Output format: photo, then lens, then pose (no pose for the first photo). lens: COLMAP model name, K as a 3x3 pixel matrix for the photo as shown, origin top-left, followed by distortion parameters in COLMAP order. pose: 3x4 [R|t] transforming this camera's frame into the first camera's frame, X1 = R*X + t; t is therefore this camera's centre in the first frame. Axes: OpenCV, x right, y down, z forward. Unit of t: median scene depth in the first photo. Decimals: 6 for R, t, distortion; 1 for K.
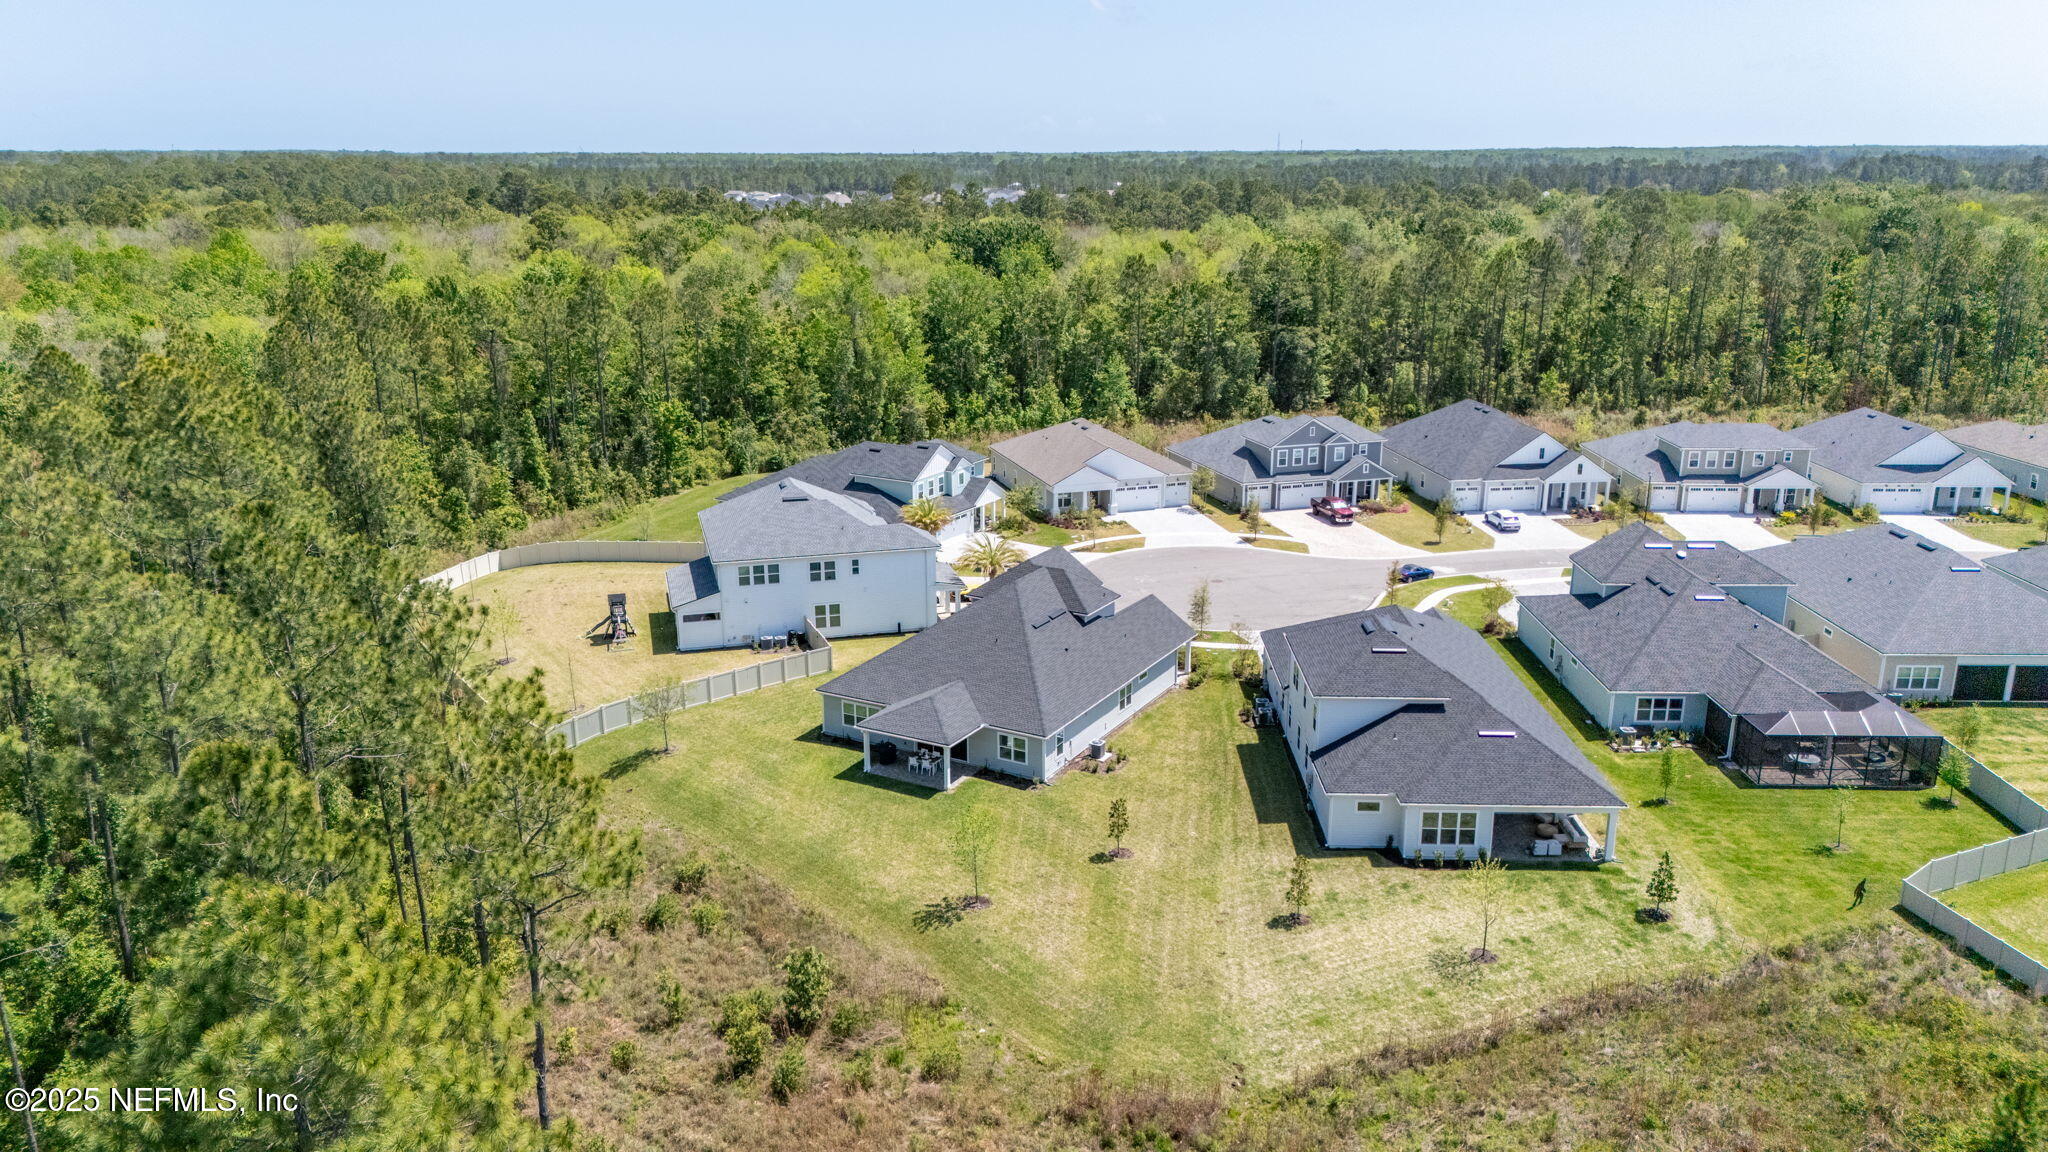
lens RADIAL K [[1498.7, 0, 1024.0], [0, 1498.7, 576.0], [0, 0, 1]] dist [0.118014, -0.173202]
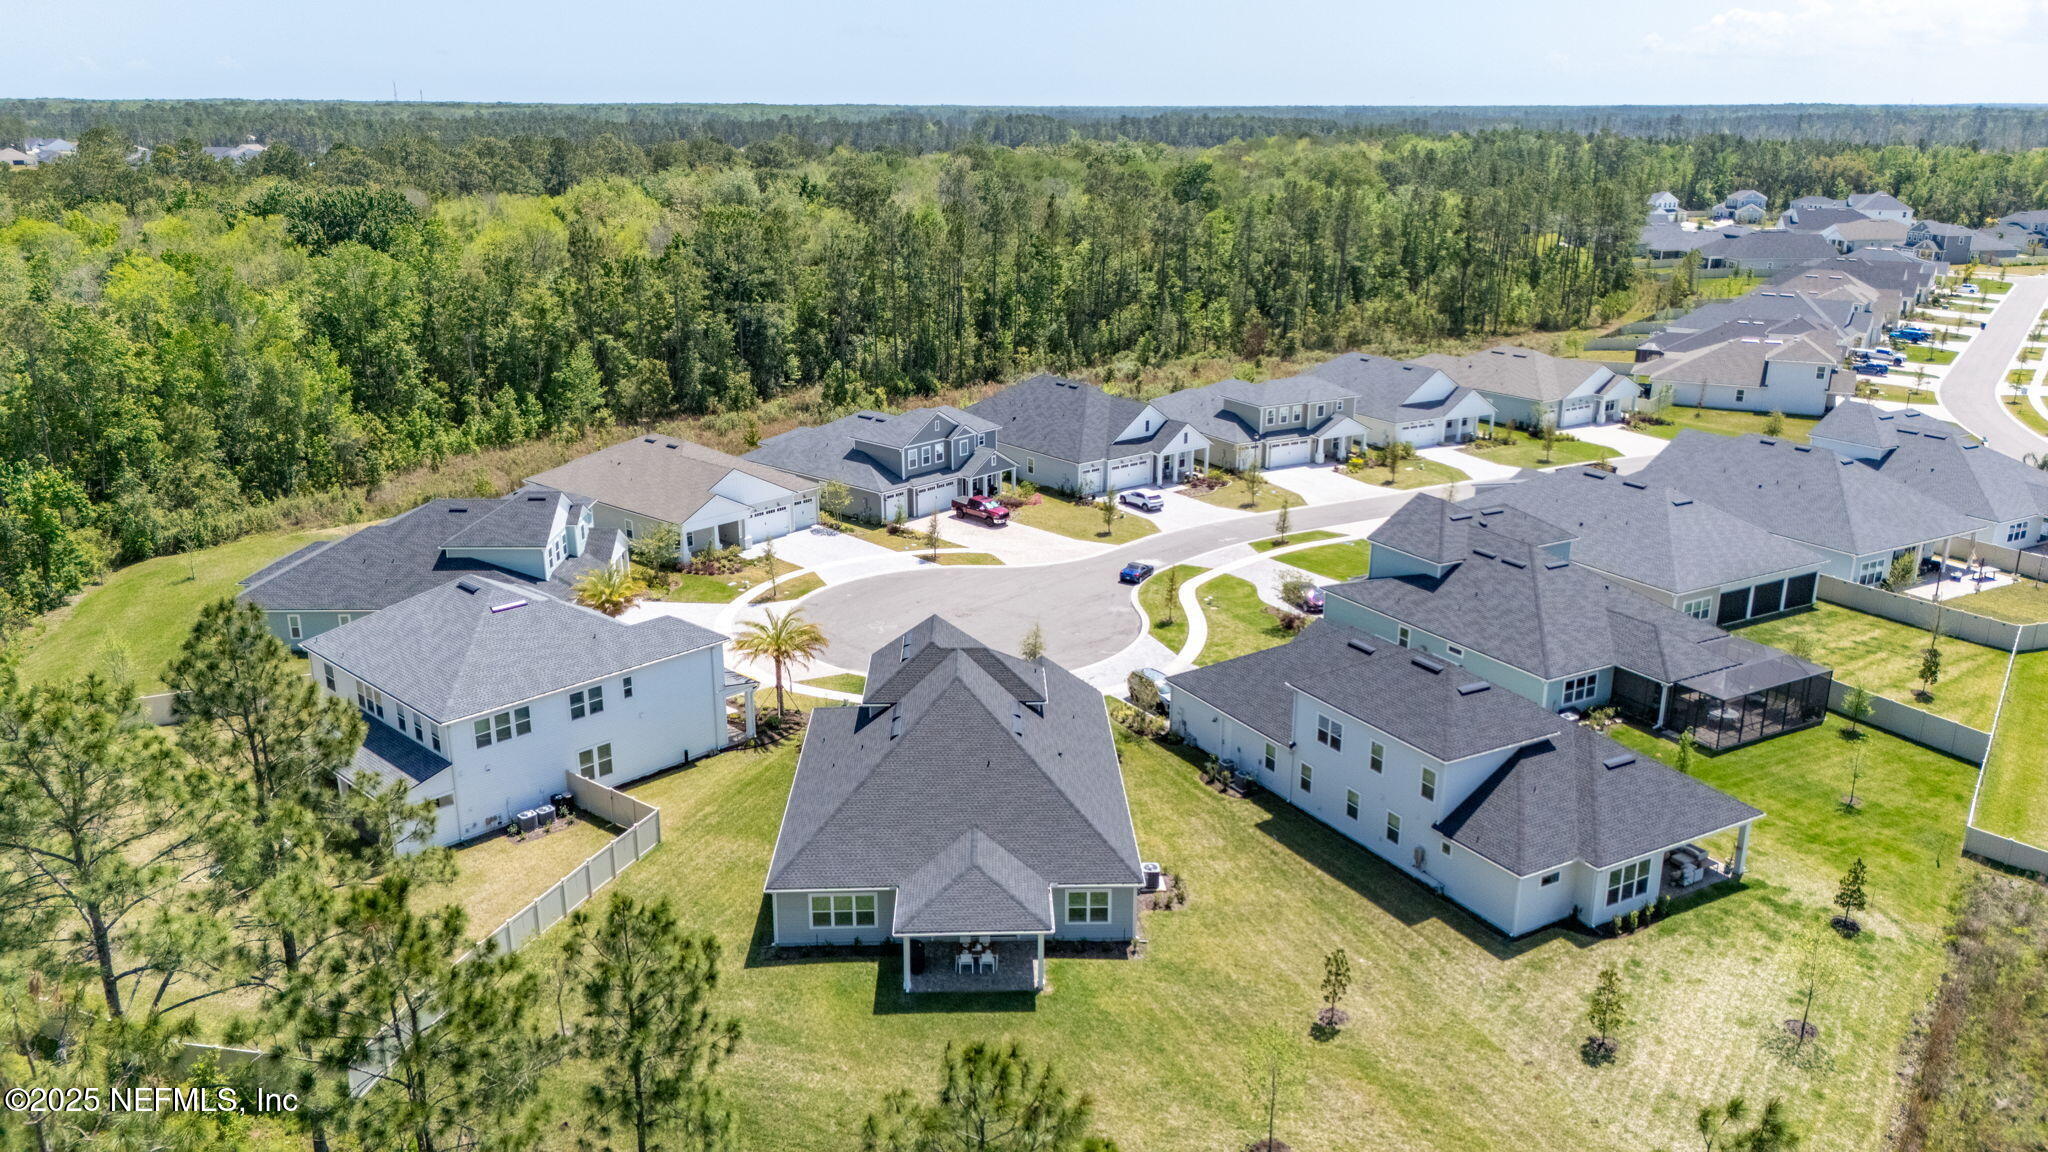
lens RADIAL K [[1498.7, 0, 1024.0], [0, 1498.7, 576.0], [0, 0, 1]] dist [0.118014, -0.173202]
pose [[0.855826, -0.149790, 0.495100, -0.221902], [0.136070, 0.988636, 0.063898, -0.058491], [-0.499046, 0.012682, 0.866483, 0.207748]]
